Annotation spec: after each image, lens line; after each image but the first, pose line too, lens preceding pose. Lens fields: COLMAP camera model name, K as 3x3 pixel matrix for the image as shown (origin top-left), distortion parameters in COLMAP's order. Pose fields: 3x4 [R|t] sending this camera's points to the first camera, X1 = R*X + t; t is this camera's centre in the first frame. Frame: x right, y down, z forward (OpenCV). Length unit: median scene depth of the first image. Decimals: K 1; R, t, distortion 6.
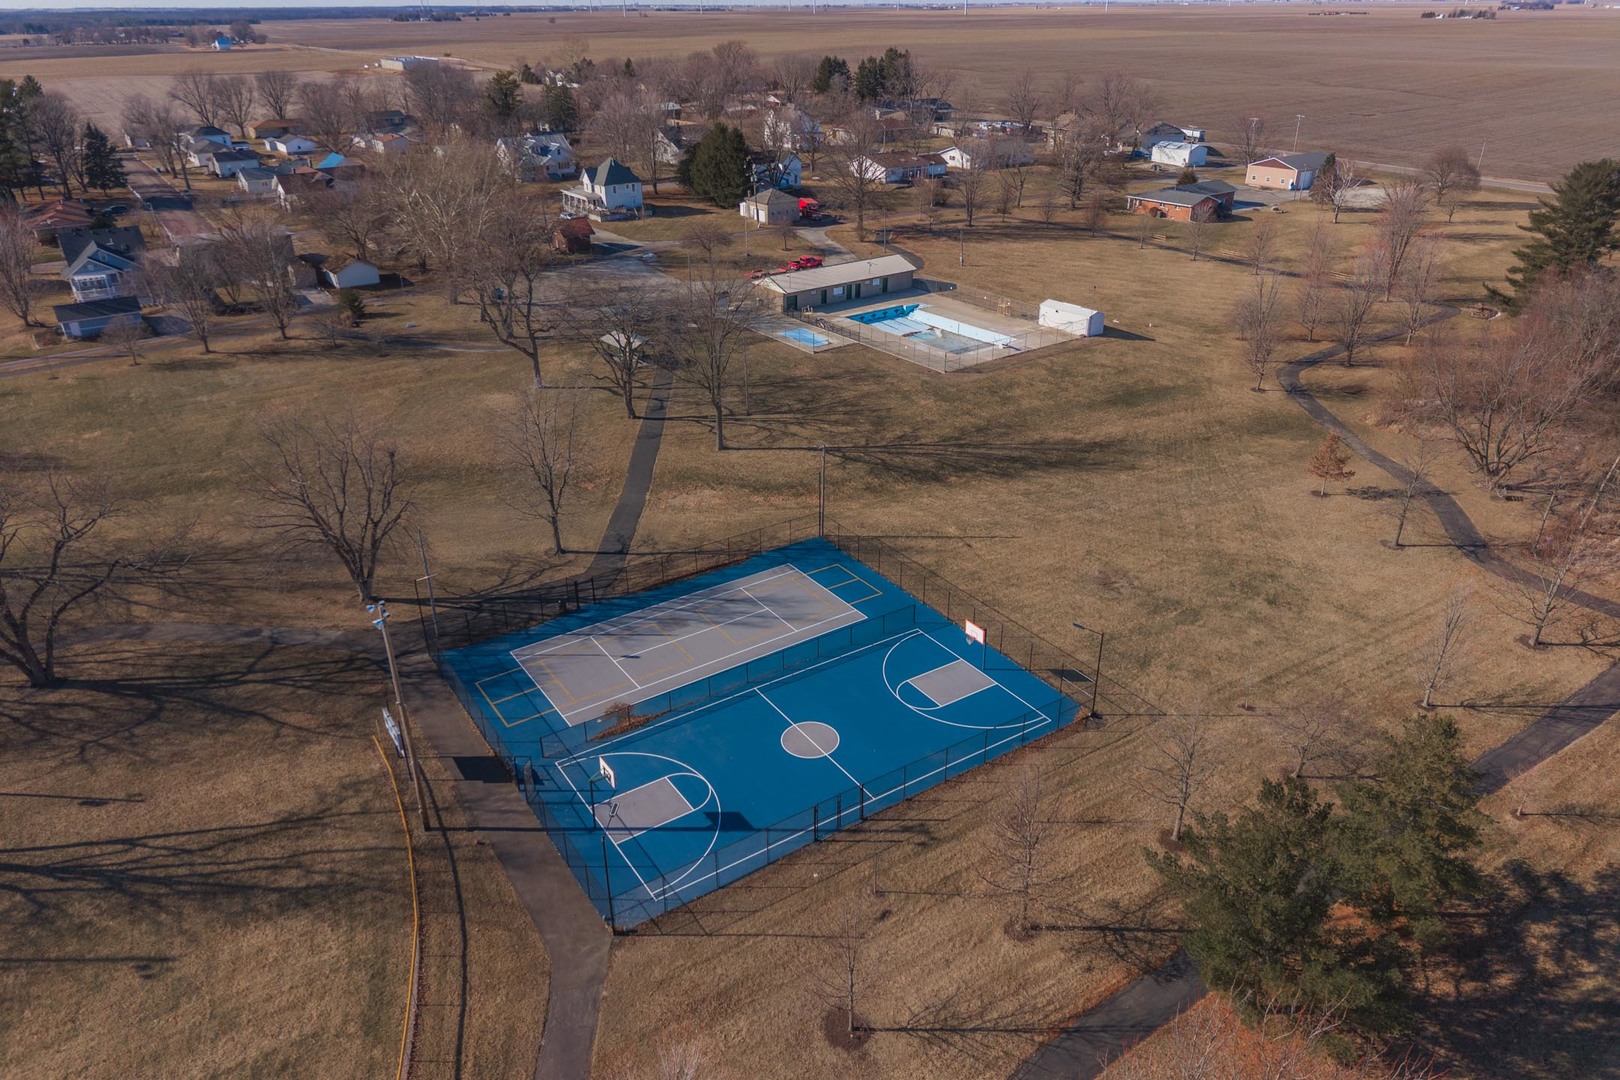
lens RADIAL K [[1081.8, 0, 837.3], [0, 1081.8, 539.8], [0, 0, 1]] dist [0.023162, -0.020234]
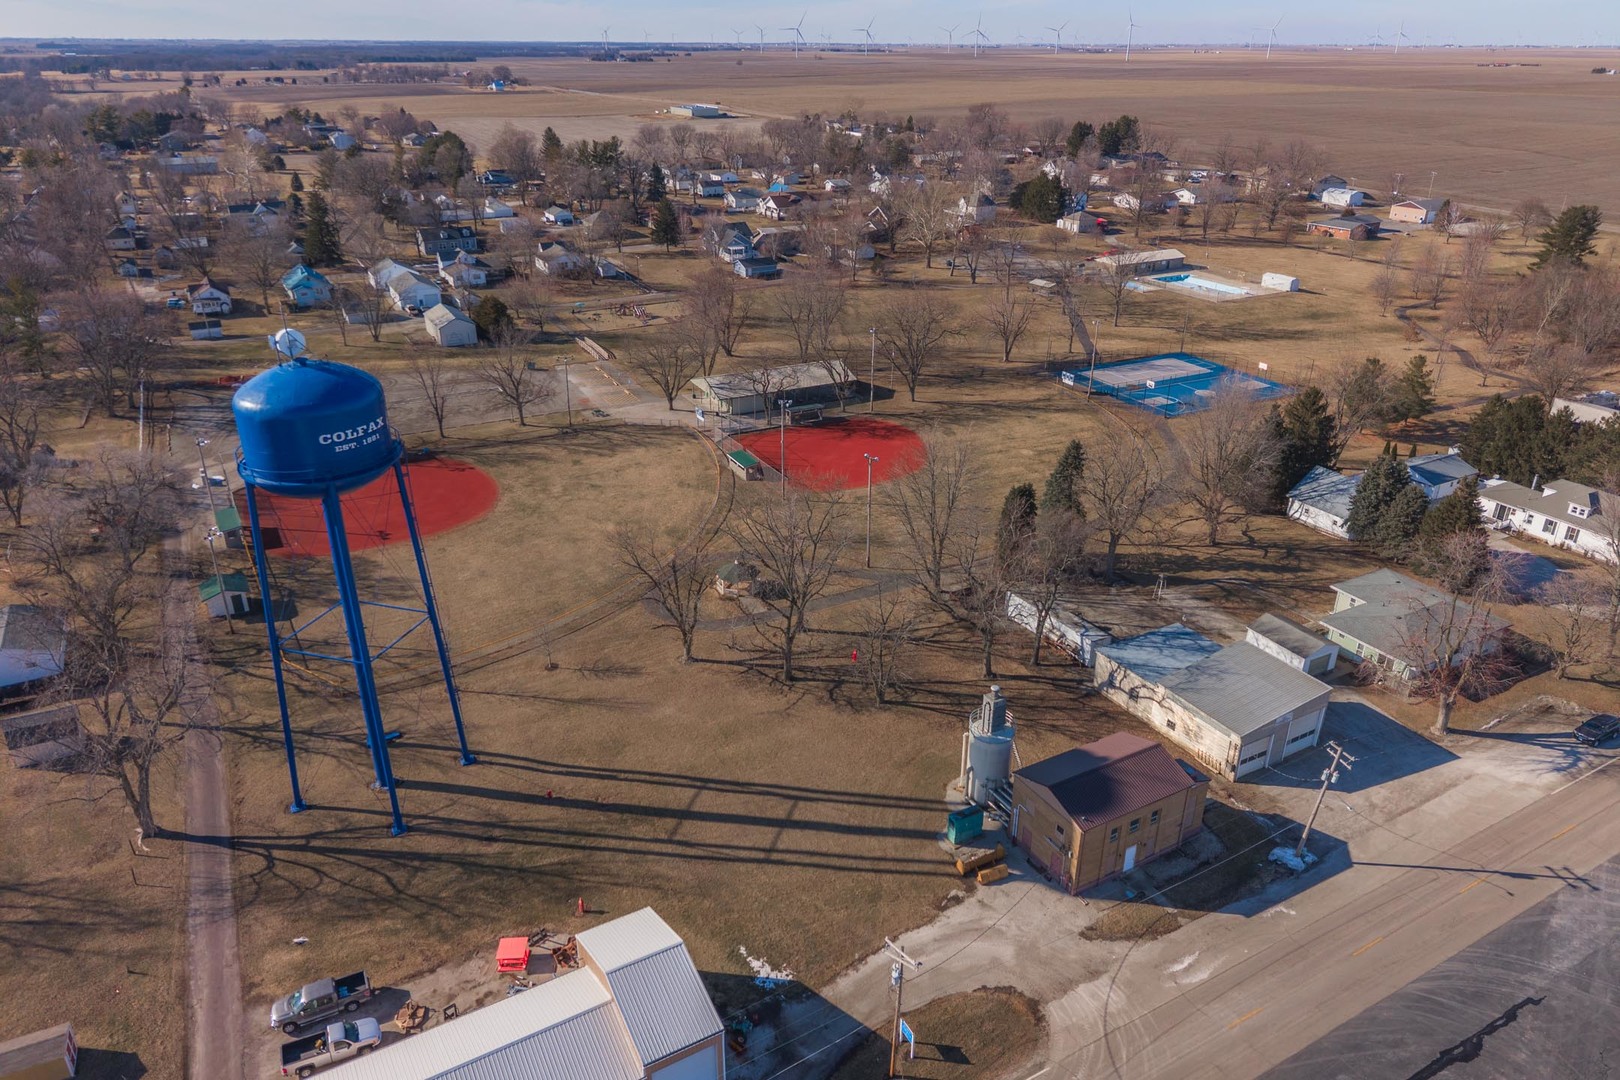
lens RADIAL K [[1081.8, 0, 794.5], [0, 1081.8, 551.8], [0, 0, 1]] dist [0.023162, -0.020234]
pose [[0.988411, 0.070874, -0.134239, -0.288440], [-0.073130, 0.997251, -0.011939, 0.301134], [0.133024, 0.021618, 0.990877, -0.843531]]
